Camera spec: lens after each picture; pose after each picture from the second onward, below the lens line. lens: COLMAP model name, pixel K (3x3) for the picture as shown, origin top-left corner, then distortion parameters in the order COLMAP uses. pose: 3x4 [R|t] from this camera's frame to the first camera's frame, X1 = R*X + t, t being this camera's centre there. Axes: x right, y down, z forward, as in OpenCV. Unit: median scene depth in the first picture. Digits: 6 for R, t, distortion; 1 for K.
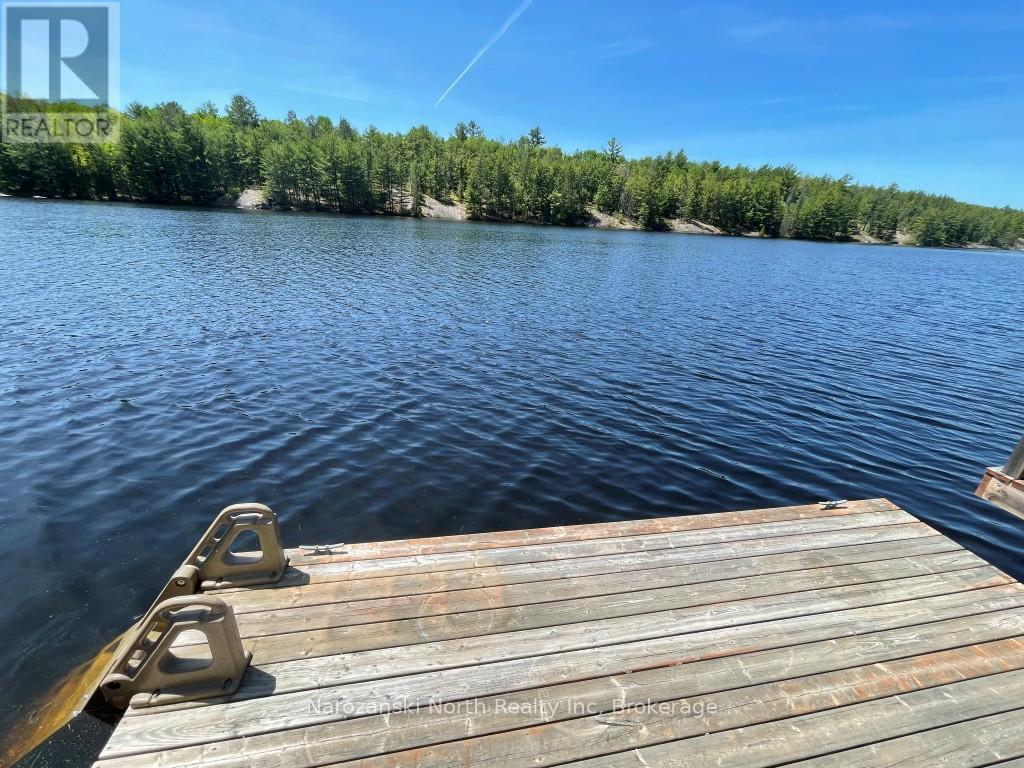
lens RADIAL K [[409.7, 0, 514.9], [0, 409.7, 391.0], [0, 0, 1]] dist [-0.000604, -0.000280]
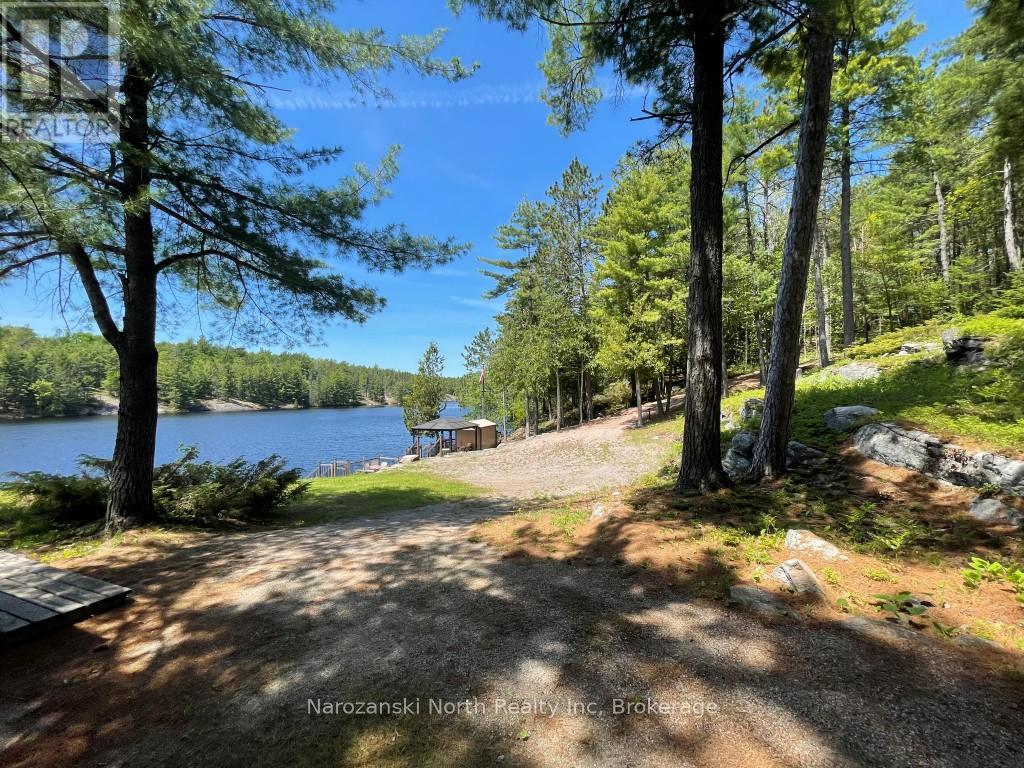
lens RADIAL K [[409.7, 0, 505.7], [0, 409.7, 384.6], [0, 0, 1]] dist [-0.000604, -0.000280]
pose [[0.550777, -0.034151, 0.833954, -0.060607], [0.352540, 0.915179, -0.195354, 0.013156], [-0.756545, 0.401598, 0.516099, -0.112865]]
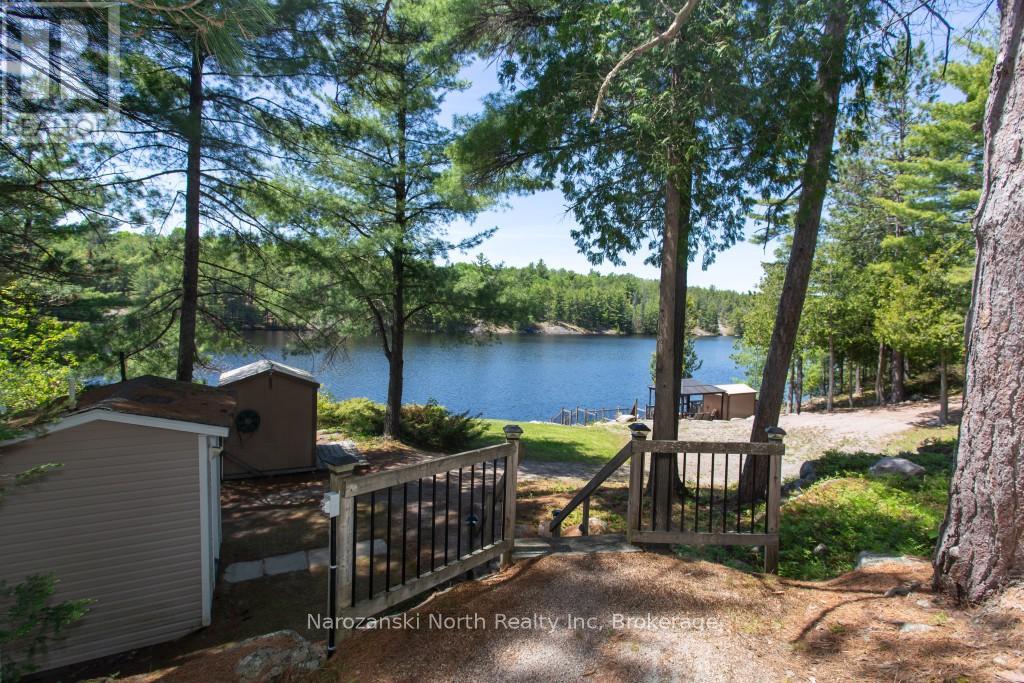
lens RADIAL K [[489.8, 0, 511.3], [0, 489.8, 341.5], [0, 0, 1]] dist [0.000103, 0.002160]
pose [[0.961390, -0.035432, 0.272900, -0.053697], [0.120889, 0.945243, -0.303152, 0.019140], [-0.247215, 0.324438, 0.913031, -0.157716]]
